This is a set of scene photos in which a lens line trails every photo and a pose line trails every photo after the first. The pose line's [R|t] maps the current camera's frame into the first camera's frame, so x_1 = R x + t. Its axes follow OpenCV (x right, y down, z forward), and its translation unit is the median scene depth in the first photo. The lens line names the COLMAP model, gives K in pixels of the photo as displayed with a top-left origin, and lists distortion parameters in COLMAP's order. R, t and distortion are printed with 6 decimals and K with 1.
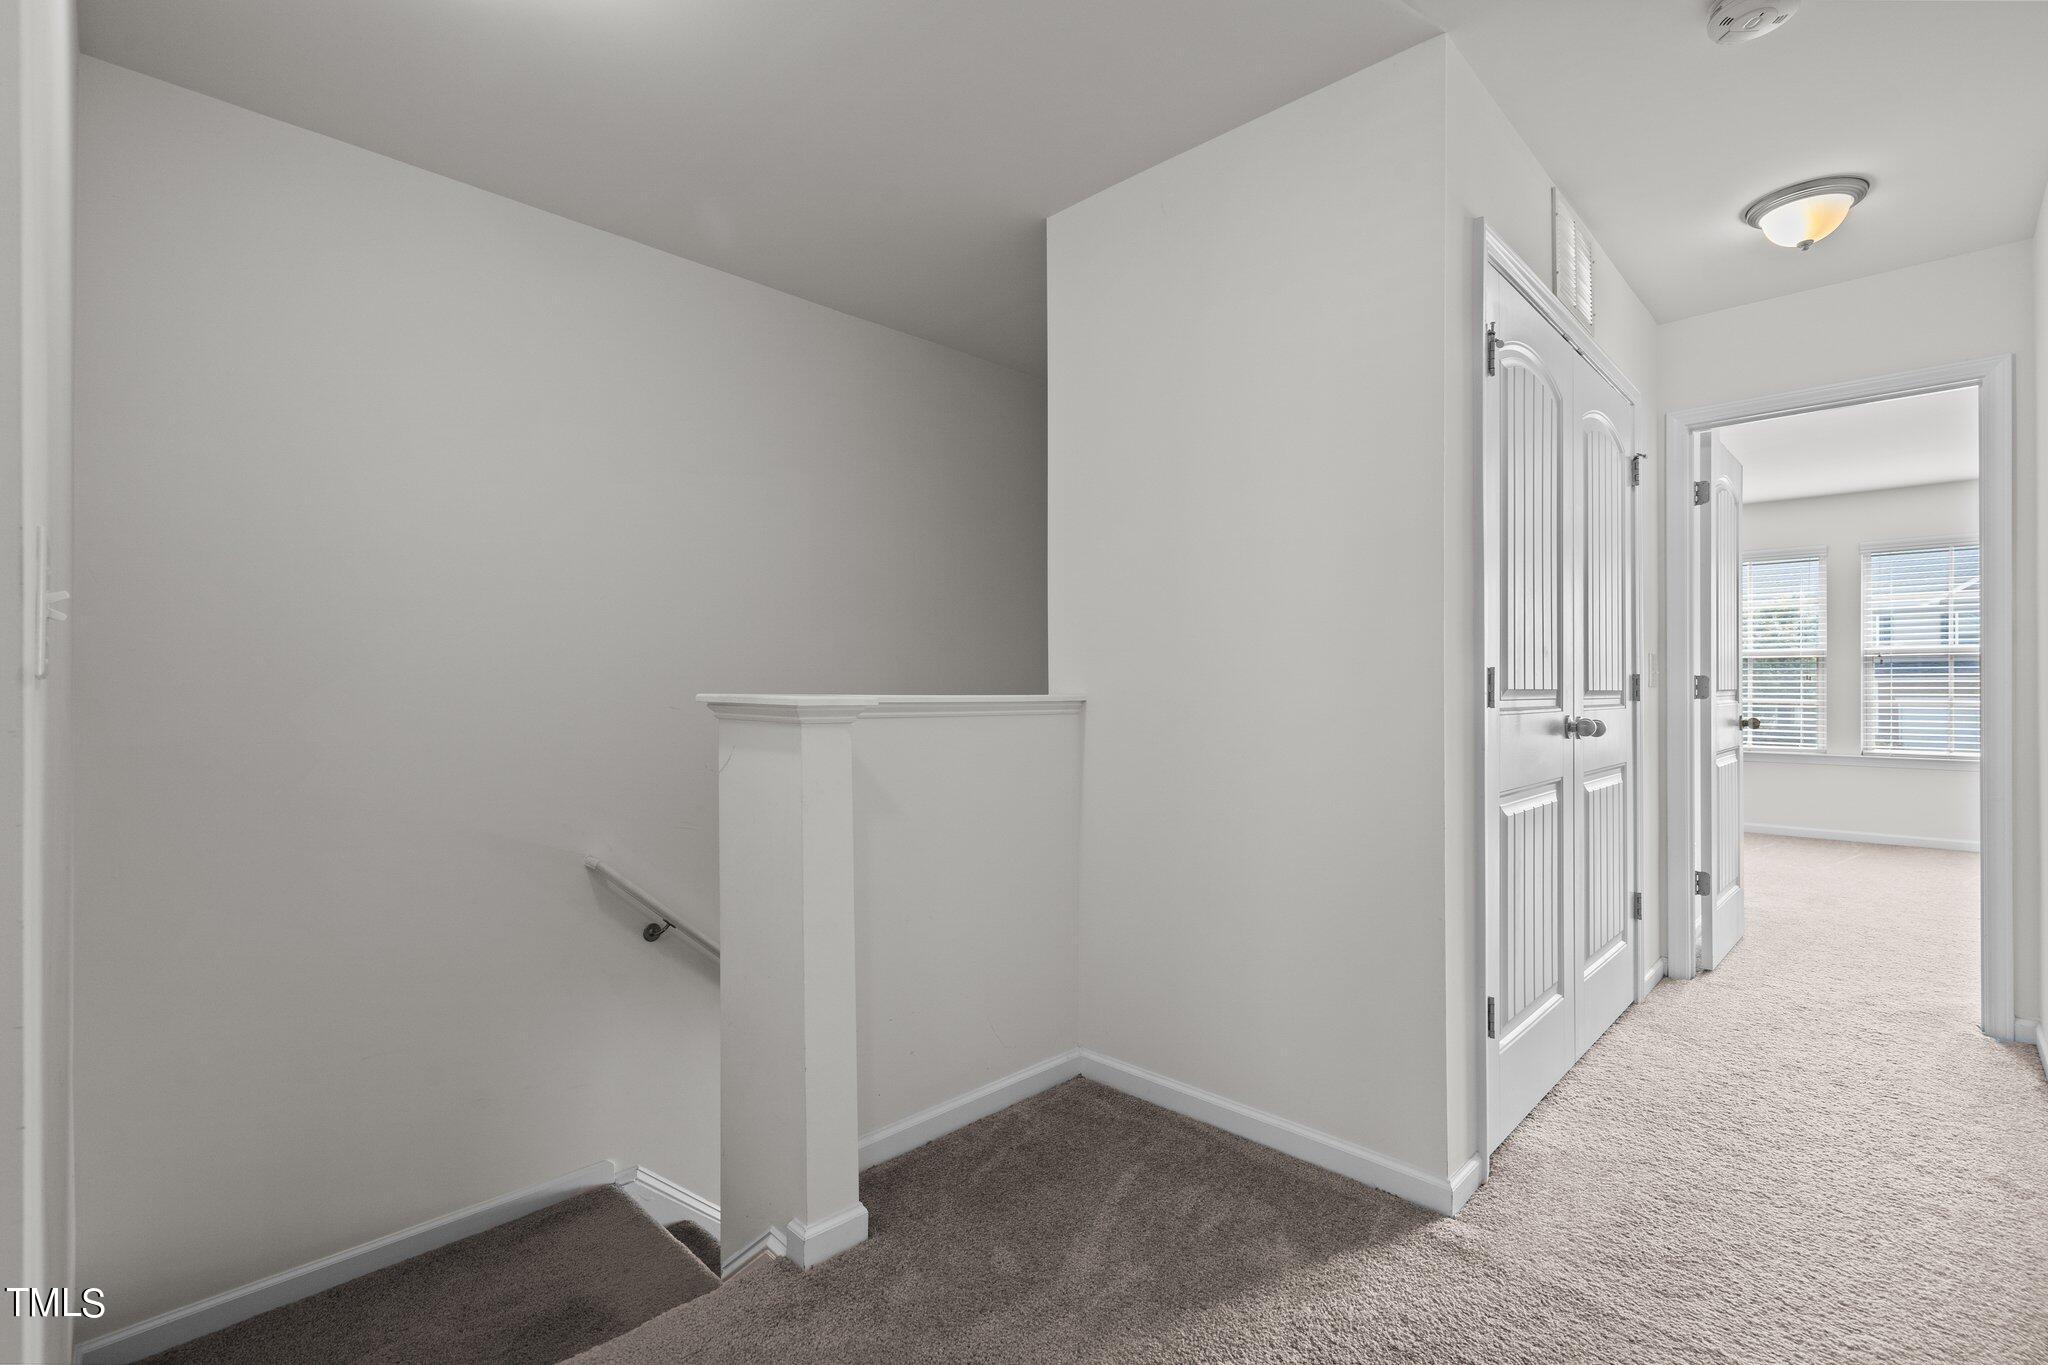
lens RADIAL K [[935.4, 0, 1020.6], [0, 935.4, 691.7], [0, 0, 1]] dist [-0.003963, 0.001626]
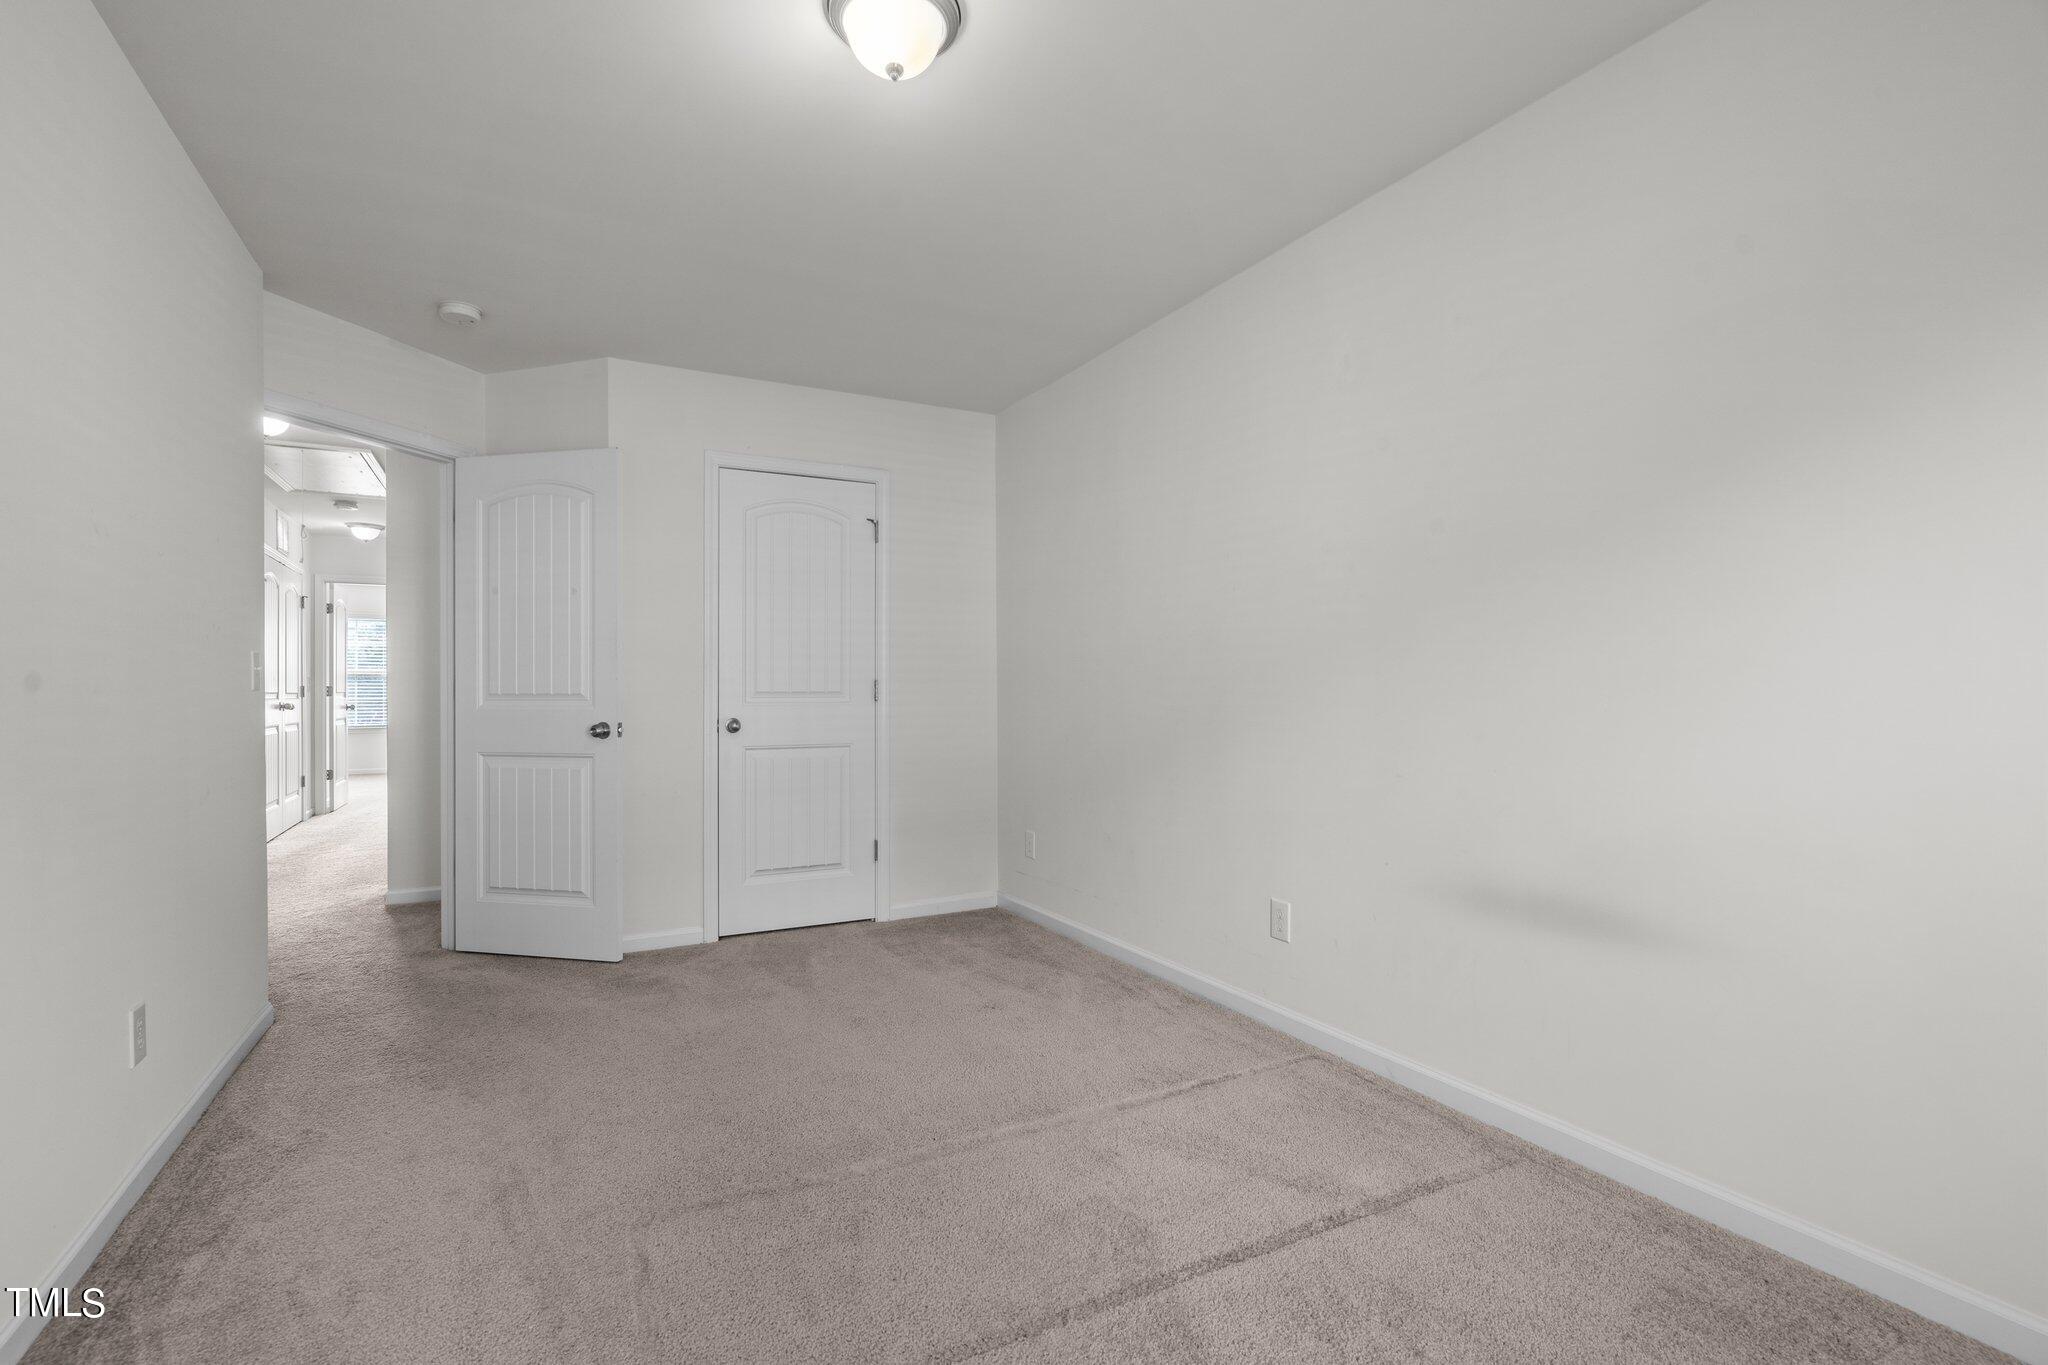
lens RADIAL K [[935.4, 0, 1021.6], [0, 935.4, 694.6], [0, 0, 1]] dist [-0.003963, 0.001626]
pose [[0.292028, -0.000153, 0.956410, -1.022729], [-0.001849, 0.999998, 0.000725, -0.001314], [-0.956408, -0.001980, 0.292027, -1.369977]]
